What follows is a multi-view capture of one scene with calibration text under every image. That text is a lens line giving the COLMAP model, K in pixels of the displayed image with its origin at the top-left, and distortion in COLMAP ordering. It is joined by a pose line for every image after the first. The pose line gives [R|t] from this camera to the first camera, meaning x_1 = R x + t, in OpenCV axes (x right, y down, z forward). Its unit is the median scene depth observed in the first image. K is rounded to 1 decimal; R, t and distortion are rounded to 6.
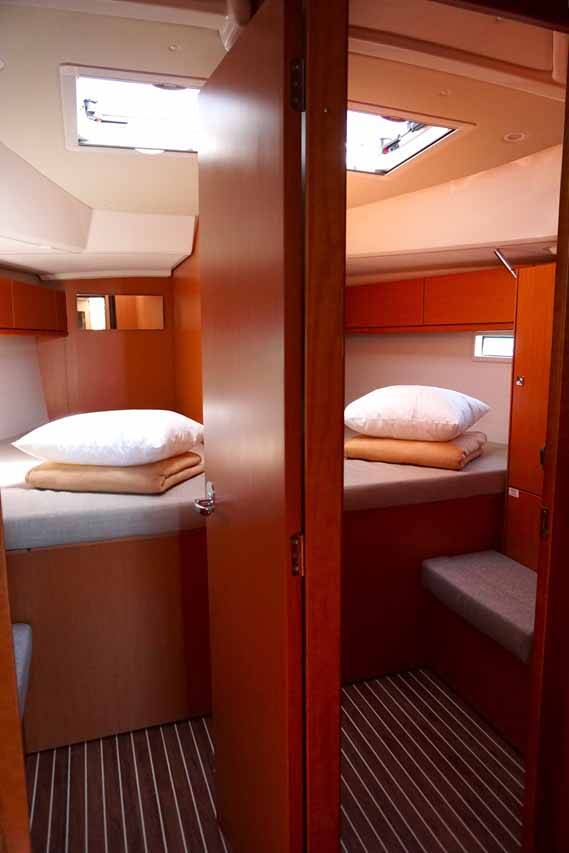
lens RADIAL K [[580.0, 0, 284.5], [0, 580.0, 426.5], [0, 0, 1]] dist [-0.041152, 0.001138]
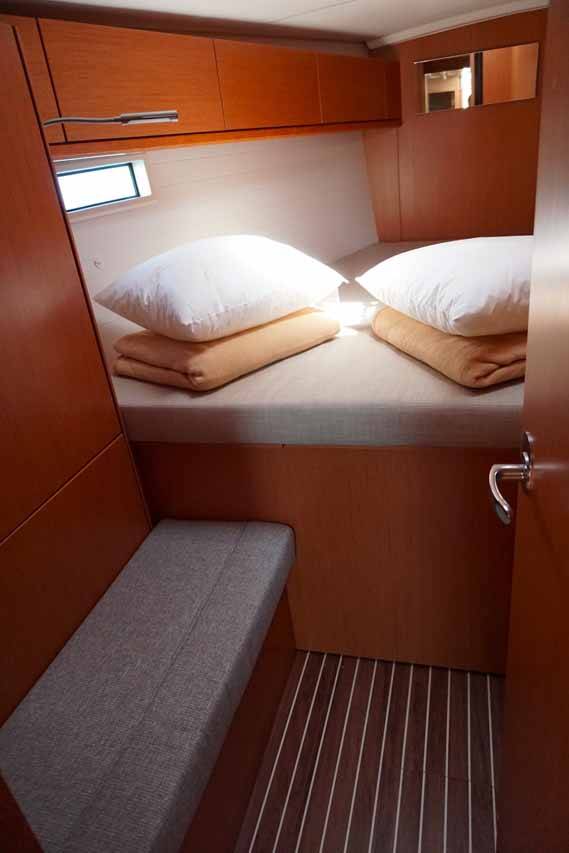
lens RADIAL K [[591.4, 0, 284.5], [0, 591.4, 426.5], [0, 0, 1]] dist [0.002221, 0.000652]
pose [[0.823927, 0.155488, -0.544948, -0.006885], [0.029322, 0.948637, 0.315005, -0.028832], [0.565937, -0.275521, 0.777048, 0.182273]]
